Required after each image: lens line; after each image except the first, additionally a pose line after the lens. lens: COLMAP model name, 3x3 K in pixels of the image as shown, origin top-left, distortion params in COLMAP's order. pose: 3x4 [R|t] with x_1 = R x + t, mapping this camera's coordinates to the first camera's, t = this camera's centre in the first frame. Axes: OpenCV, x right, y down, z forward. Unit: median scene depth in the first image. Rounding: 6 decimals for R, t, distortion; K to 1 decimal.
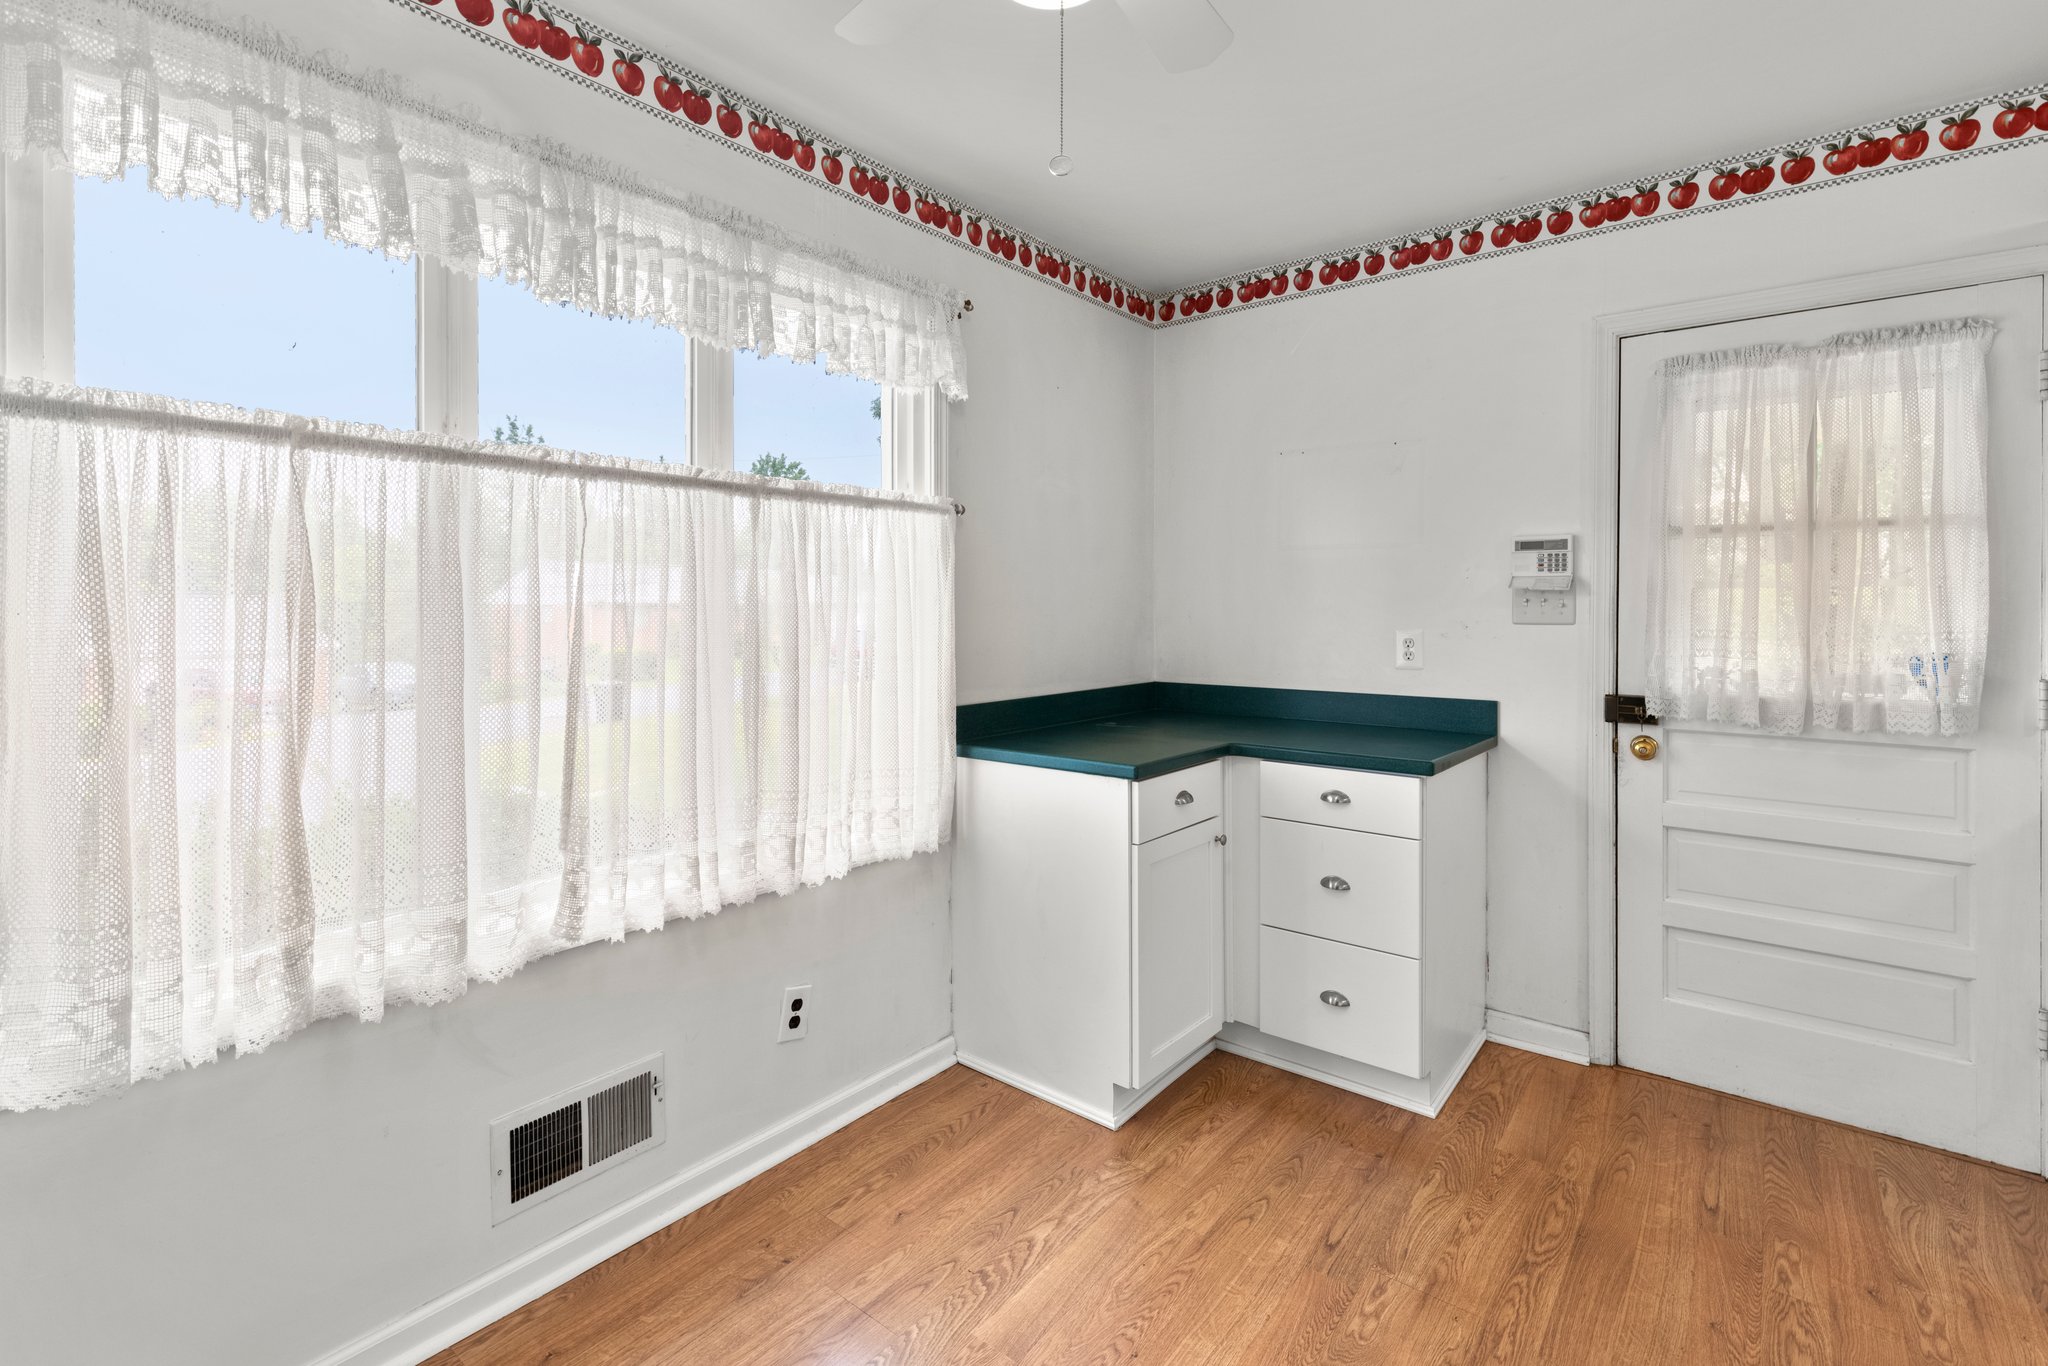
lens RADIAL K [[946.5, 0, 1029.4], [0, 946.5, 596.8], [0, 0, 1]] dist [0.003547, 0.000334]
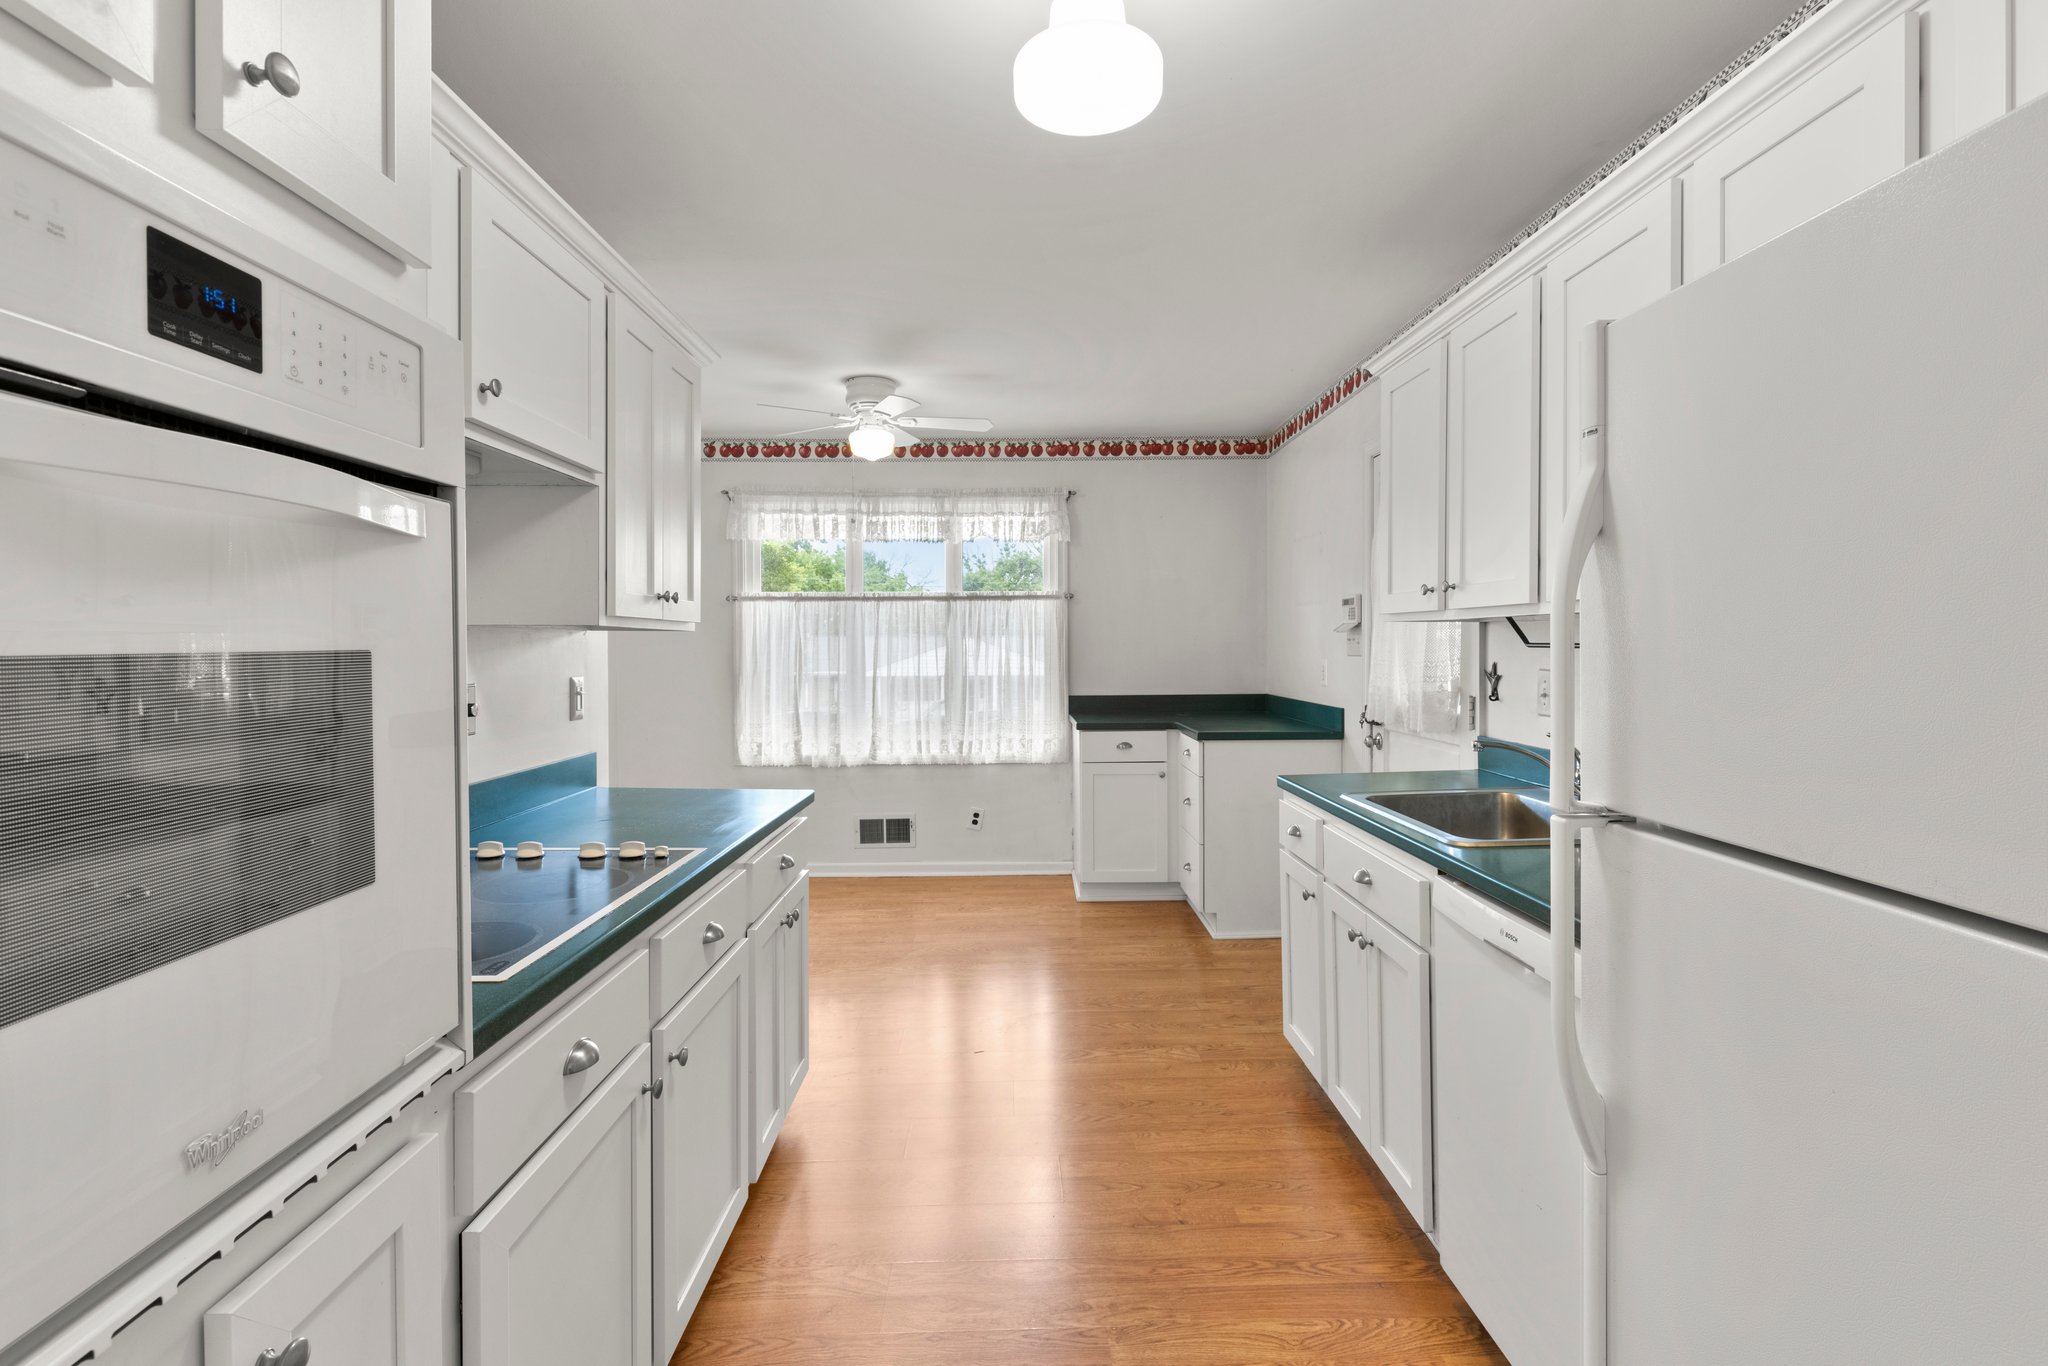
lens RADIAL K [[940.6, 0, 1038.0], [0, 940.6, 634.2], [0, 0, 1]] dist [0.021391, -0.000155]
pose [[0.638157, -0.011527, -0.769820, 1.750881], [0.012310, 0.999913, -0.004768, -0.004718], [0.769808, -0.006434, 0.638243, -0.389249]]
